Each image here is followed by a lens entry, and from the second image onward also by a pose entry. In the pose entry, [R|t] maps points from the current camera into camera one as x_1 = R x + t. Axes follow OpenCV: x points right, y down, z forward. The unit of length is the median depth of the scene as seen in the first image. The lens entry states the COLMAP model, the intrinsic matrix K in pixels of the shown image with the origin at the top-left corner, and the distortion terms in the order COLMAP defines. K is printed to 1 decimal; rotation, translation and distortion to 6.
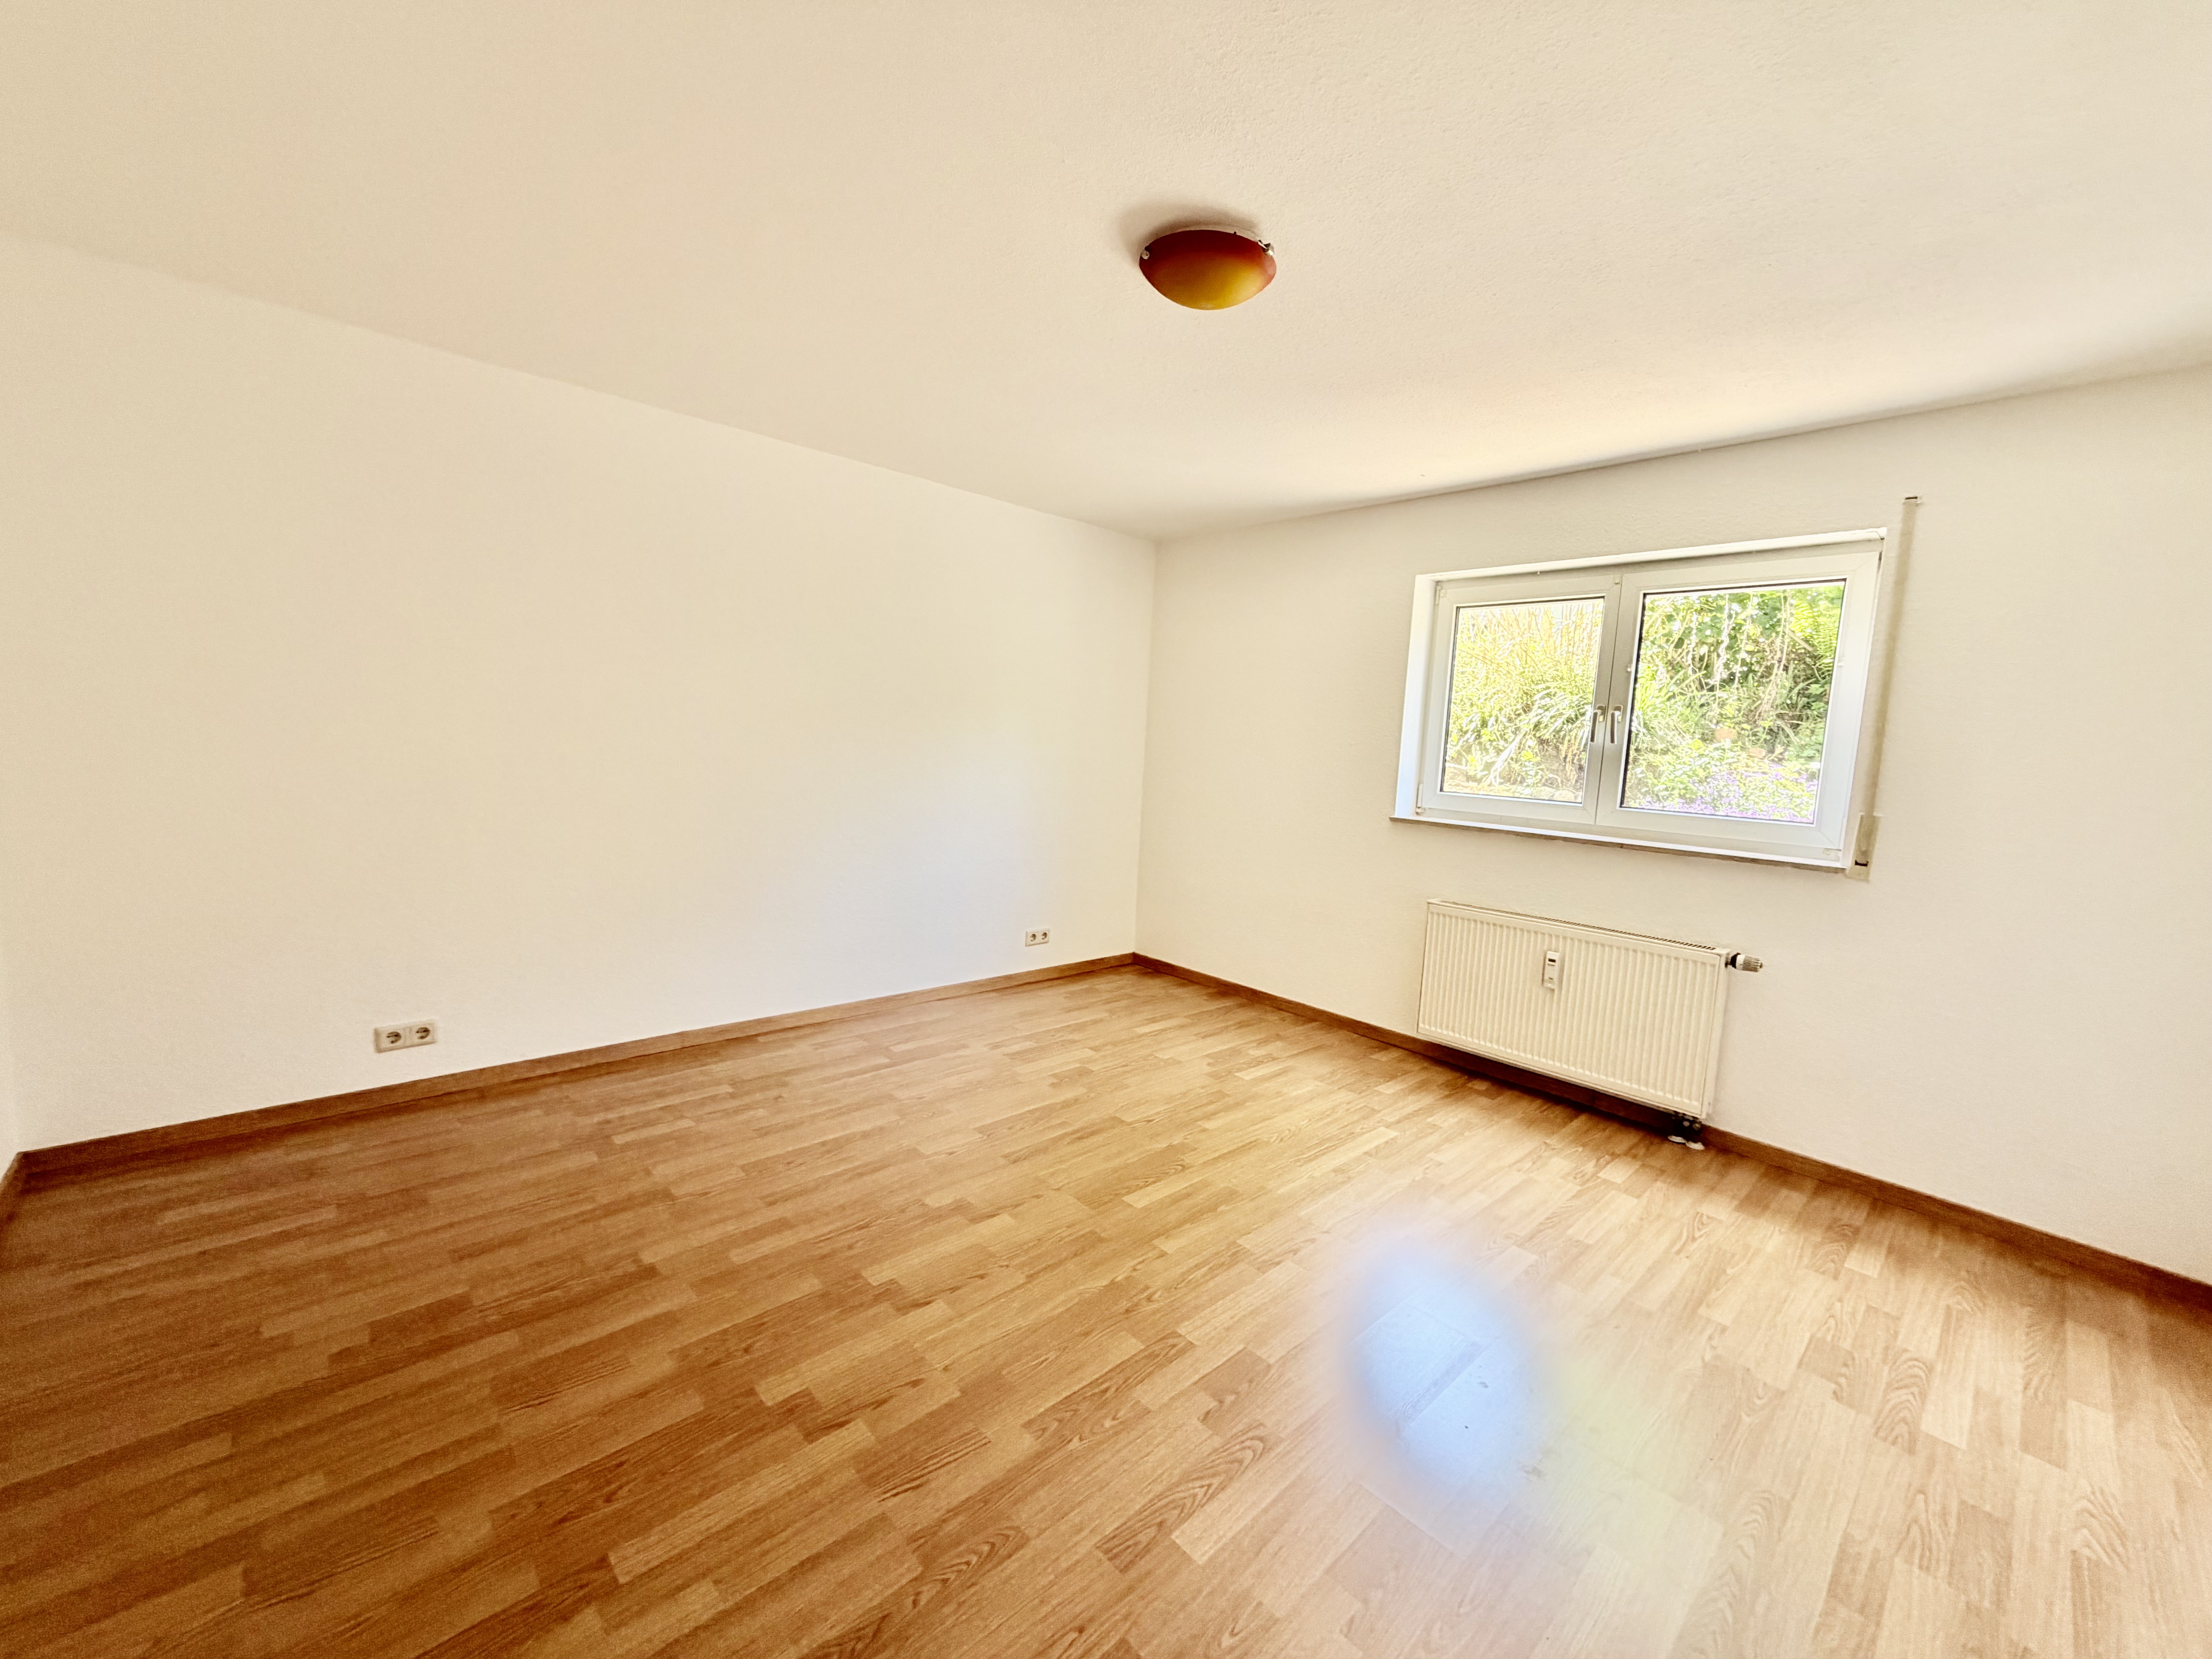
lens RADIAL K [[886.3, 0, 1102.7], [0, 886.3, 831.7], [0, 0, 1]] dist [0.000031, 0.000810]
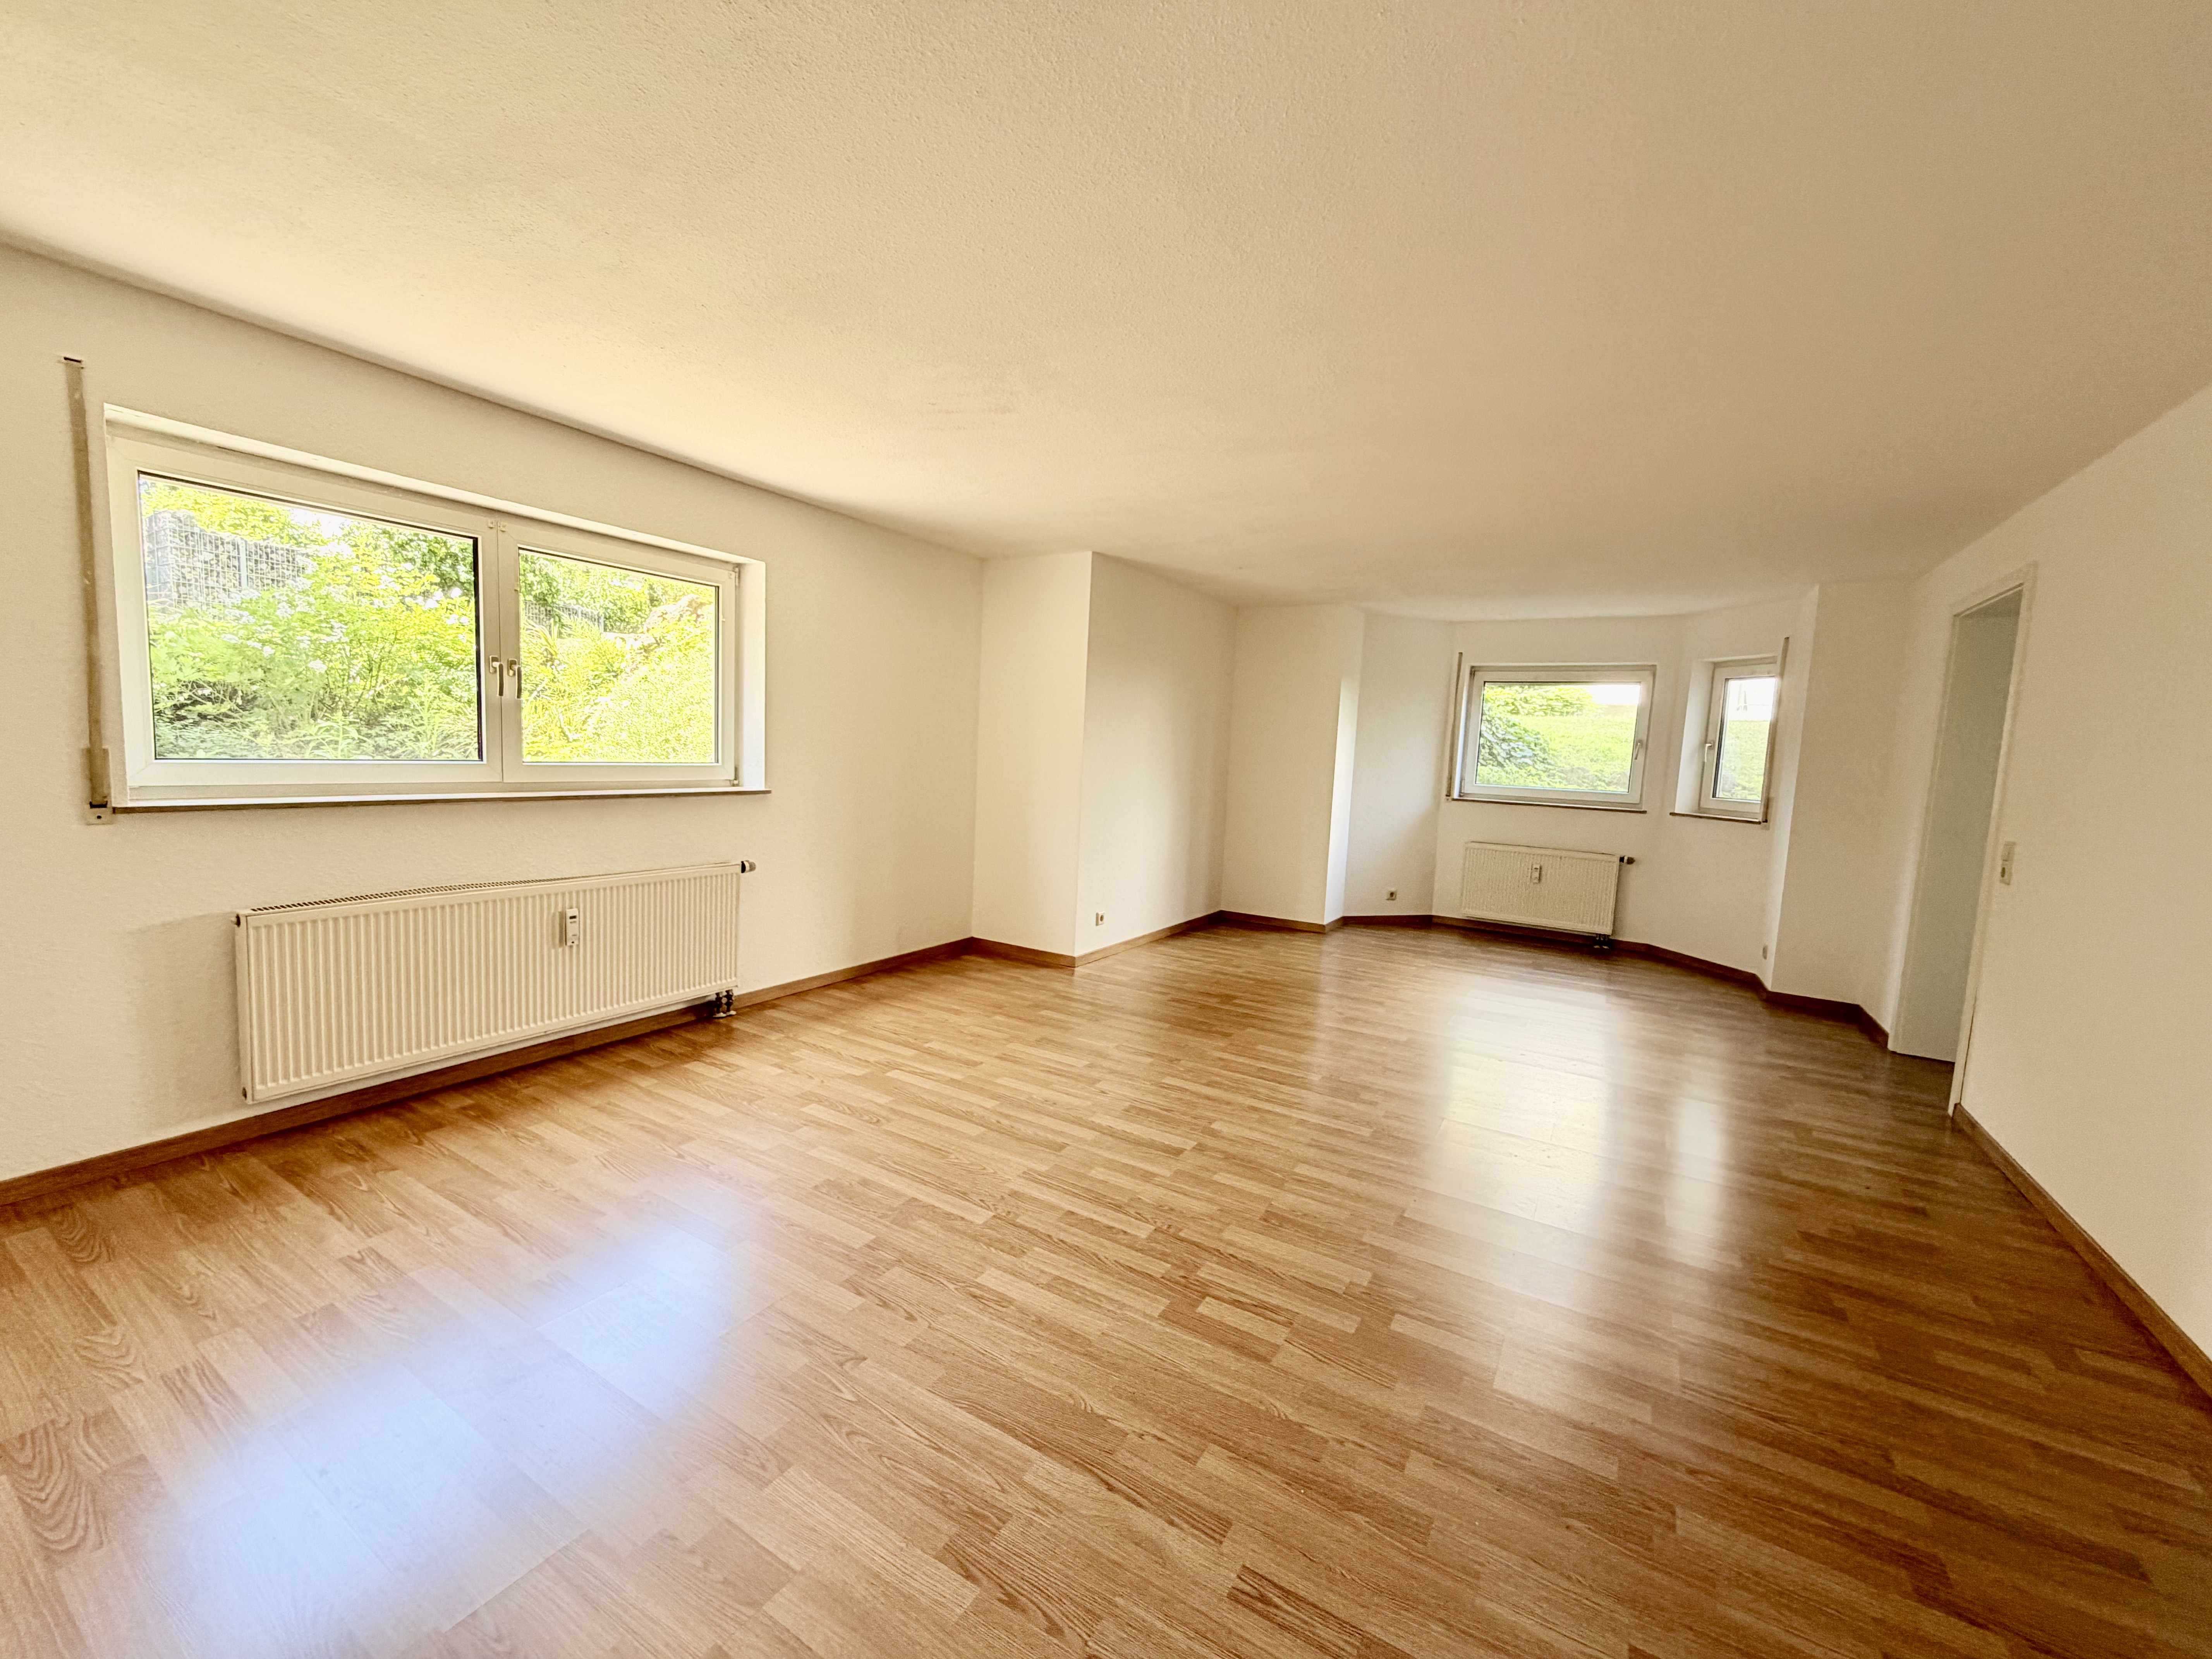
lens RADIAL K [[886.3, 0, 1102.7], [0, 886.3, 831.7], [0, 0, 1]] dist [0.000031, 0.000810]
pose [[-0.271372, -0.138235, 0.952496, -0.834964], [0.074428, 0.983655, 0.163962, -0.102984], [-0.959593, 0.115387, -0.256648, 0.954289]]
